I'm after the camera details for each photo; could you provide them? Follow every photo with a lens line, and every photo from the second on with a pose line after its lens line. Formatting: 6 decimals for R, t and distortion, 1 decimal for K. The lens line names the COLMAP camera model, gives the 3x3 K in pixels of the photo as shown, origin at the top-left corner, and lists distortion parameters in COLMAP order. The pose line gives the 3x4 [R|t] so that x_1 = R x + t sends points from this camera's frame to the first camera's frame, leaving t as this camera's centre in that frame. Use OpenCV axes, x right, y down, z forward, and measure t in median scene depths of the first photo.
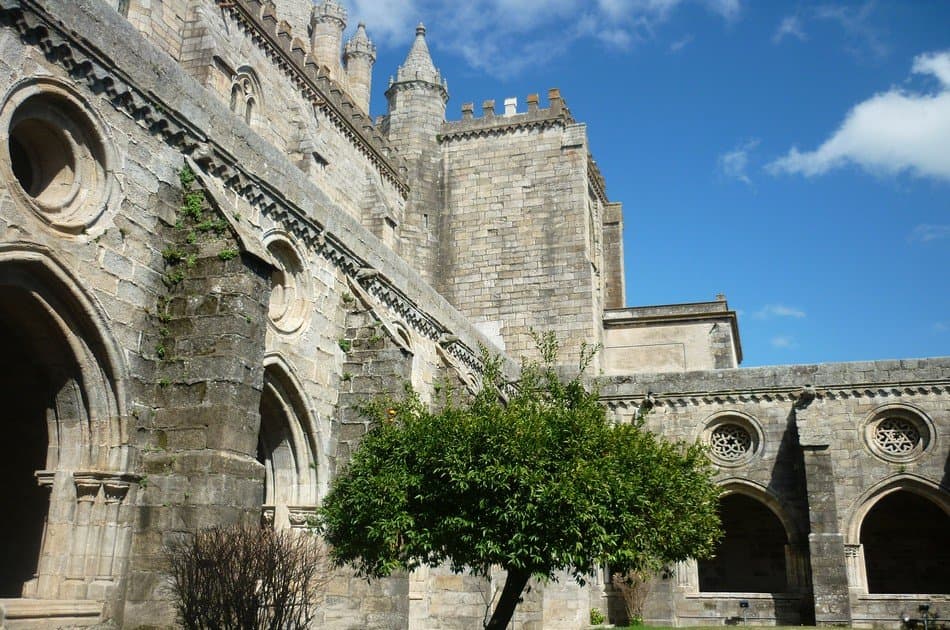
lens RADIAL K [[908.1, 0, 475.0], [0, 908.1, 315.0], [0, 0, 1]] dist [-0.056835, -0.006567]
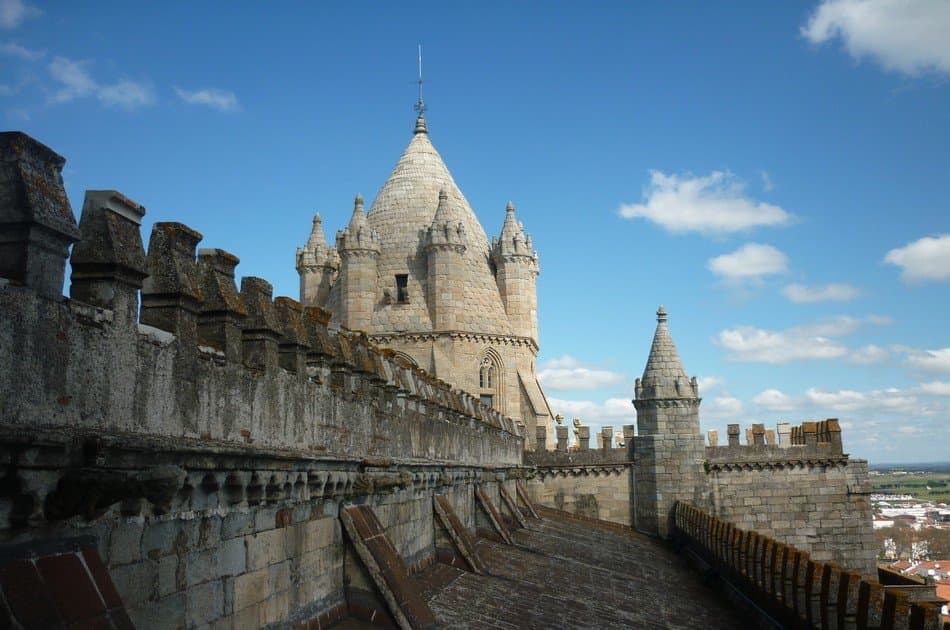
lens RADIAL K [[908.1, 0, 475.0], [0, 908.1, 315.0], [0, 0, 1]] dist [-0.056835, -0.006567]
pose [[0.985509, 0.004237, 0.169571, -0.426575], [-0.023099, 0.993727, 0.109419, -0.445240], [-0.168044, -0.111751, 0.979425, 0.176479]]
